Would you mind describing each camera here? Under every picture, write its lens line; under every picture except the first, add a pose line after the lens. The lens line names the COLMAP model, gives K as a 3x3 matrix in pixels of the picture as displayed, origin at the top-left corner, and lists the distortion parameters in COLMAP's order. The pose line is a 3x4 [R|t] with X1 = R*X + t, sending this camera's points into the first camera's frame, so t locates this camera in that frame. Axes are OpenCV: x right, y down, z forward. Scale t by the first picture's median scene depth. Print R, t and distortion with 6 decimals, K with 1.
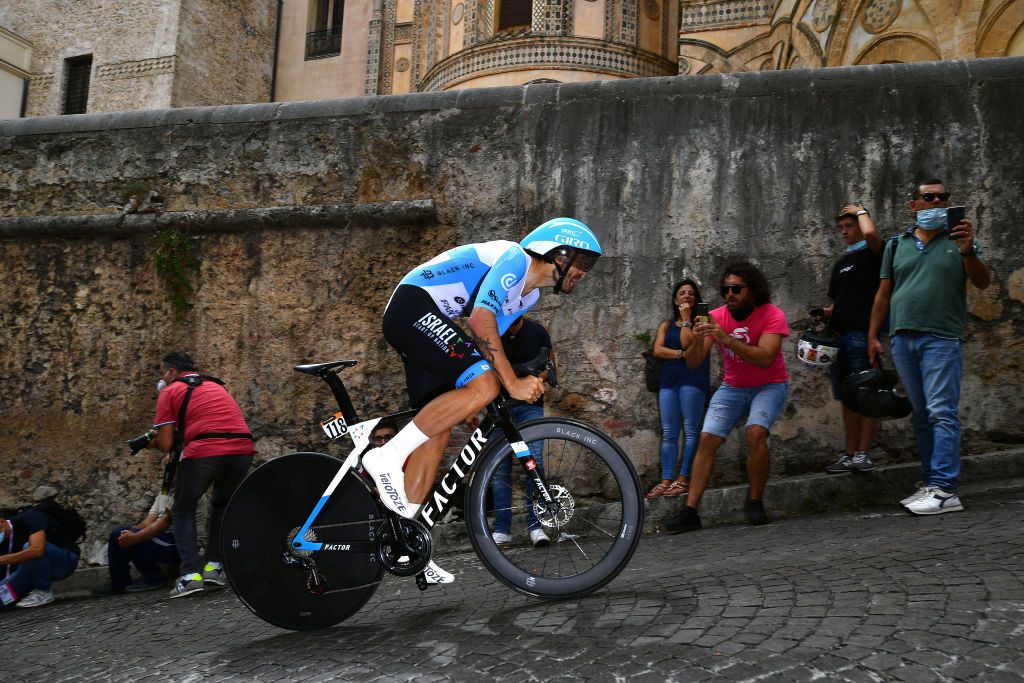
lens RADIAL K [[676.6, 0, 512.5], [0, 676.6, 330.2], [0, 0, 1]] dist [-0.000215, 0.002488]
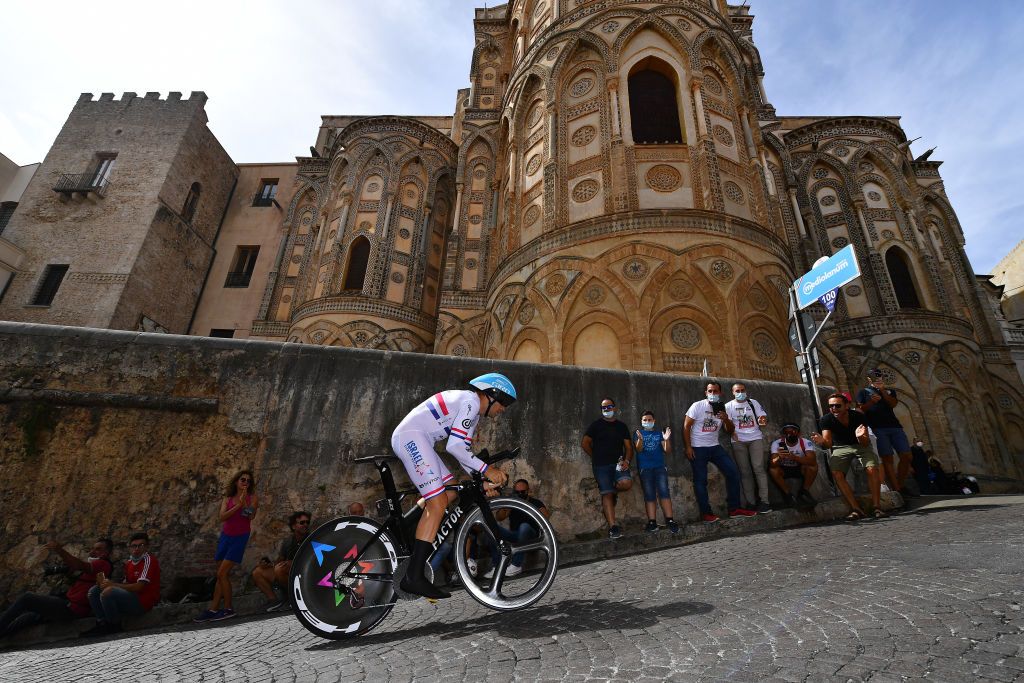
lens RADIAL K [[414.5, 0, 478.0], [0, 414.5, 359.1], [0, 0, 1]] dist [-0.013926, -0.001192]
pose [[0.964813, 0.108885, 0.239334, 0.262824], [-0.047287, 0.967240, -0.249420, -0.060257], [-0.258651, 0.229326, 0.938354, -0.193080]]
